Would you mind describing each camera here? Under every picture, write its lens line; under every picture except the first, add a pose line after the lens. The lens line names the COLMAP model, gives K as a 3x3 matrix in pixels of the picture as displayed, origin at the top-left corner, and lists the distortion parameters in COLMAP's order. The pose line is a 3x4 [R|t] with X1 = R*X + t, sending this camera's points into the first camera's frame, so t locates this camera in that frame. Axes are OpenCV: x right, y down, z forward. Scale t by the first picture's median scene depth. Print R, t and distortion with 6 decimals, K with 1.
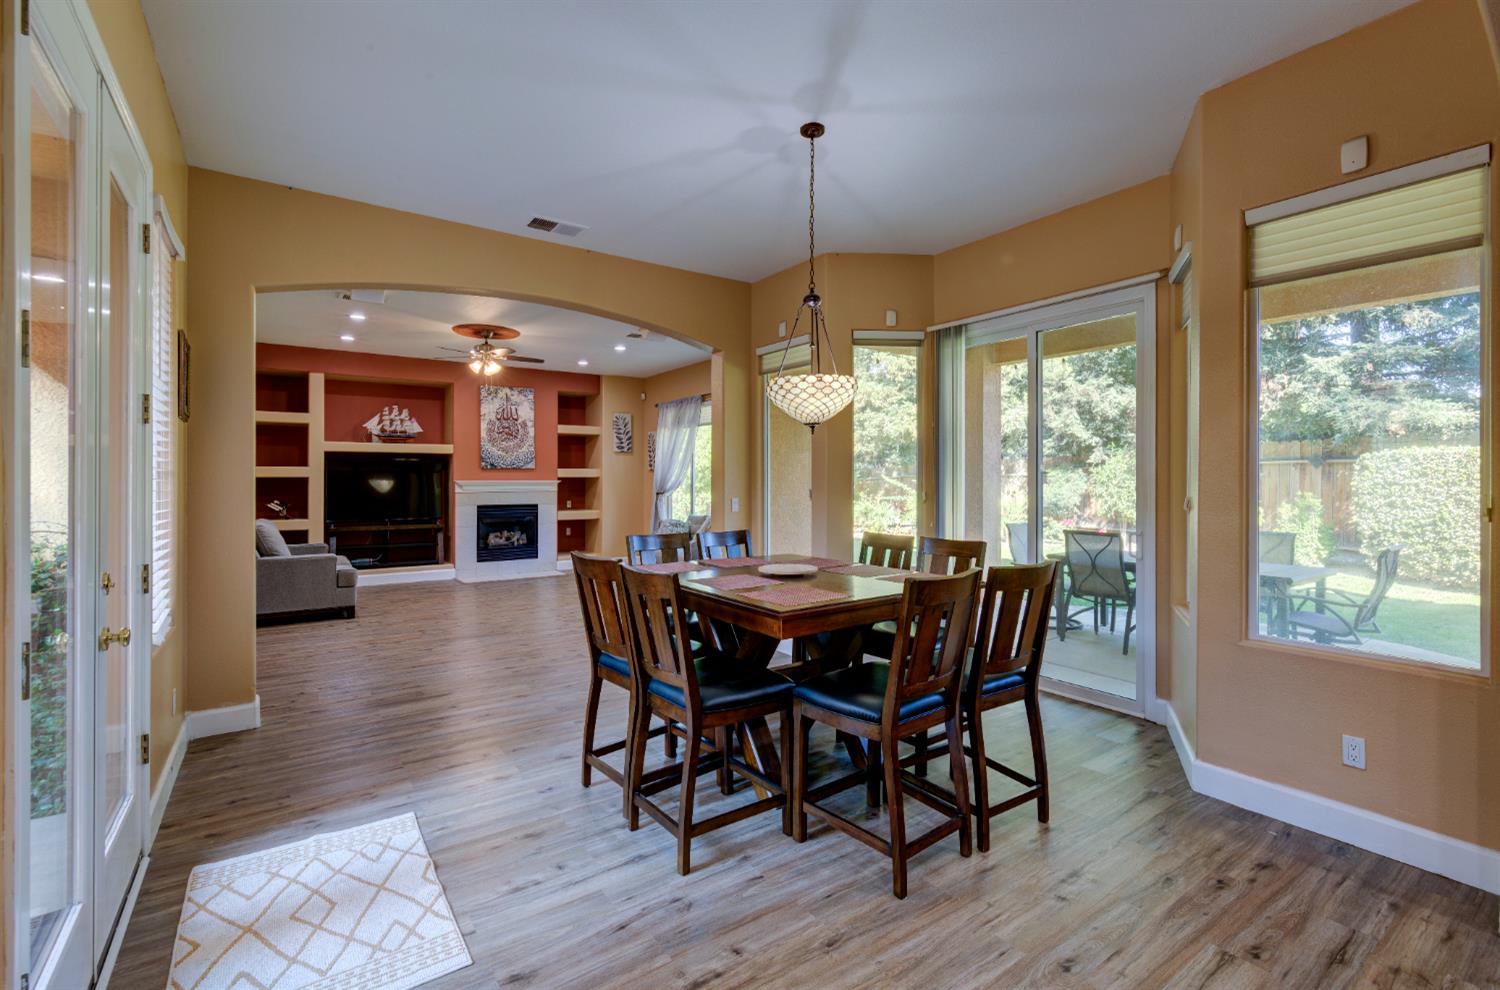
lens RADIAL K [[640.1, 0, 746.3], [0, 640.1, 479.1], [0, 0, 1]] dist [0.001485, 0.000153]
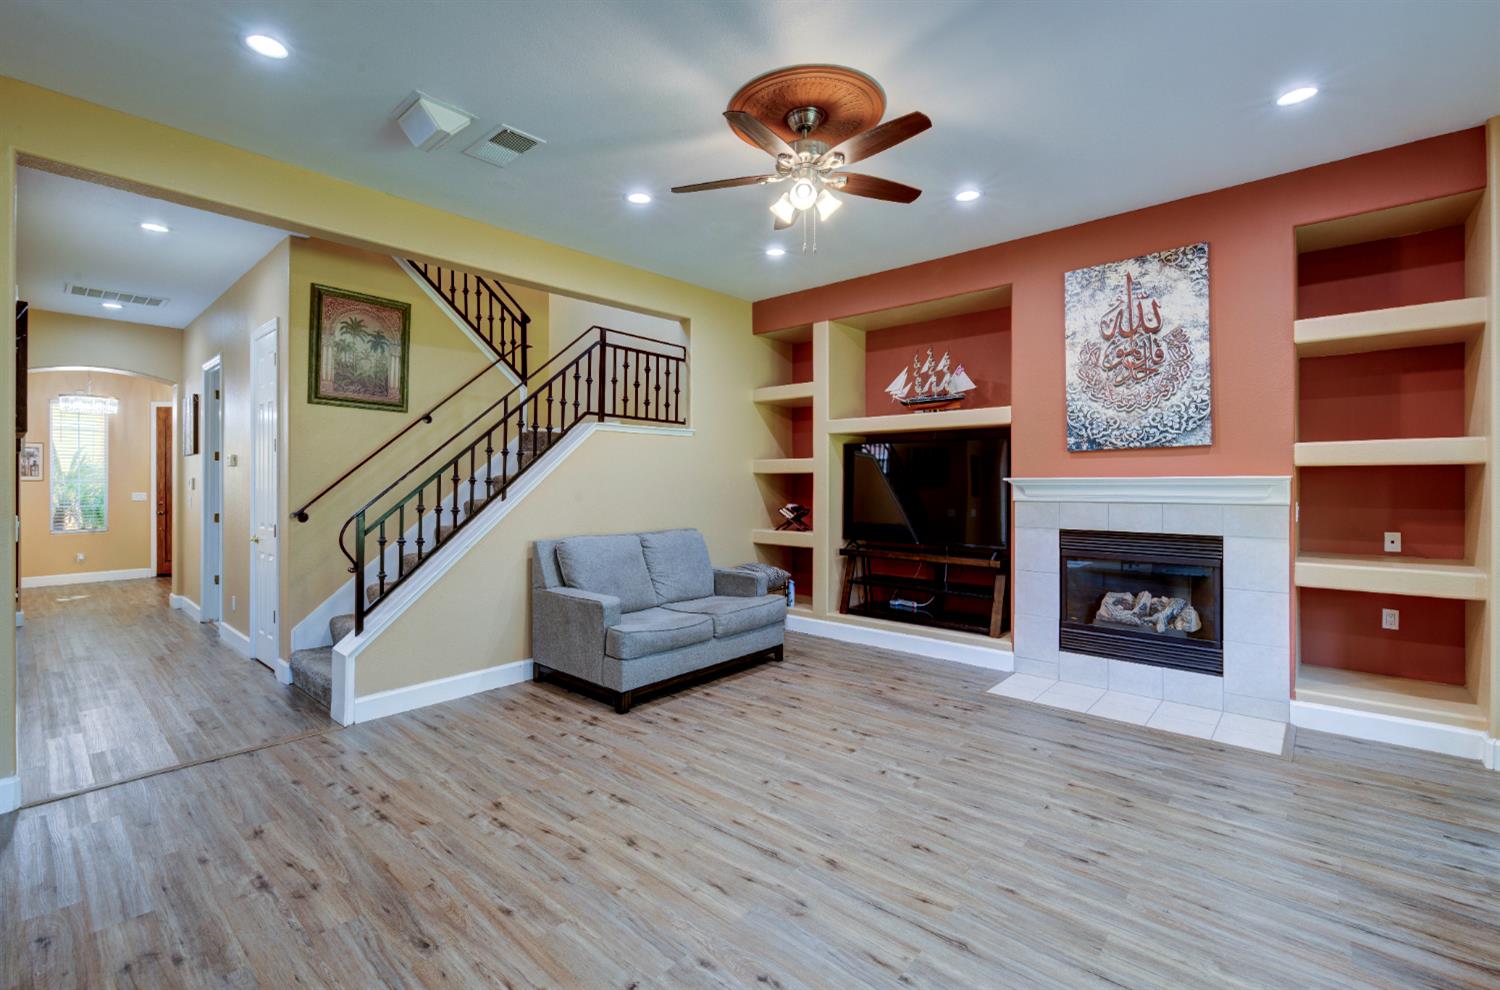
lens RADIAL K [[640.1, 0, 746.3], [0, 640.1, 479.1], [0, 0, 1]] dist [0.001485, 0.000153]
pose [[0.215057, -0.001278, -0.976601, -0.009503], [0.004336, 0.999991, -0.000354, 0.003338], [0.976592, -0.004159, 0.215060, 0.670624]]
